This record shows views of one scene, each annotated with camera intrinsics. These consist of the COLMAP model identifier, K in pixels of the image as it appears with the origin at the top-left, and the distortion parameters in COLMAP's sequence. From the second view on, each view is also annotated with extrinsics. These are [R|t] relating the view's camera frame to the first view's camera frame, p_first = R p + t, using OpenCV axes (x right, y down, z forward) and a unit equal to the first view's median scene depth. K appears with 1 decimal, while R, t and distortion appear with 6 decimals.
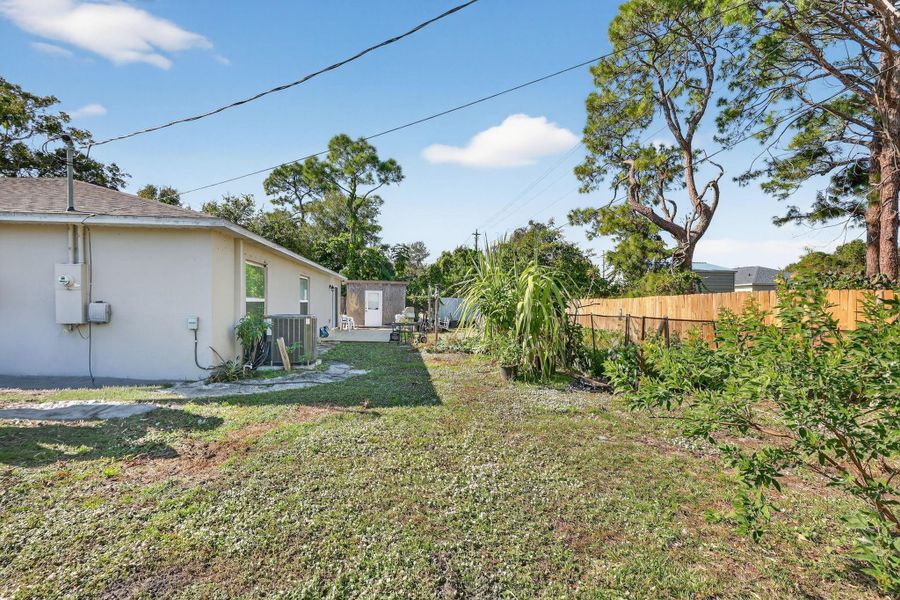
lens RADIAL K [[418.2, 0, 454.1], [0, 418.2, 307.2], [0, 0, 1]] dist [0.001439, 0.000059]
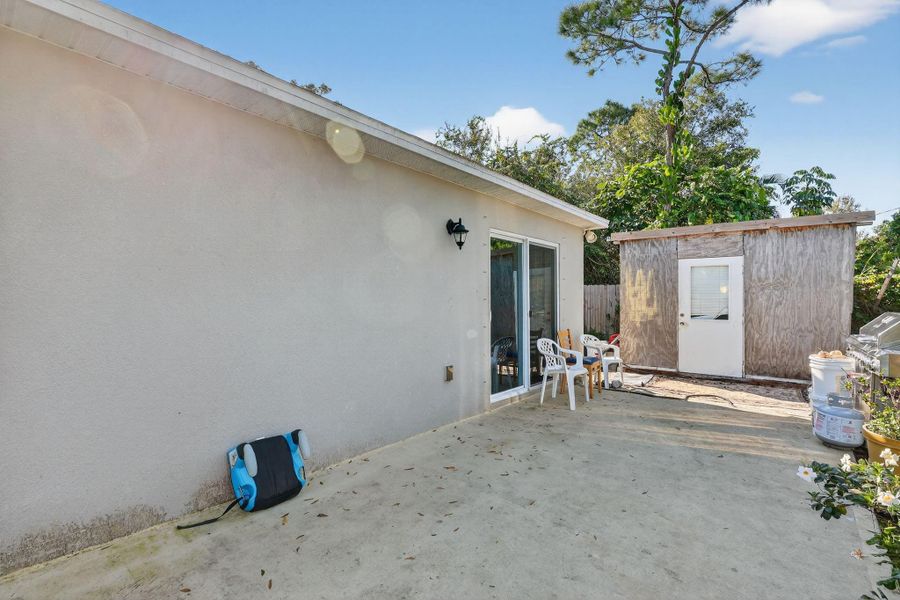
lens RADIAL K [[418.2, 0, 450.3], [0, 418.2, 303.5], [0, 0, 1]] dist [0.001439, 0.000059]
pose [[0.679029, -0.013487, -0.733987, -0.083817], [0.006133, 0.999901, -0.012700, -0.003012], [0.734086, 0.004122, 0.679044, 0.564477]]
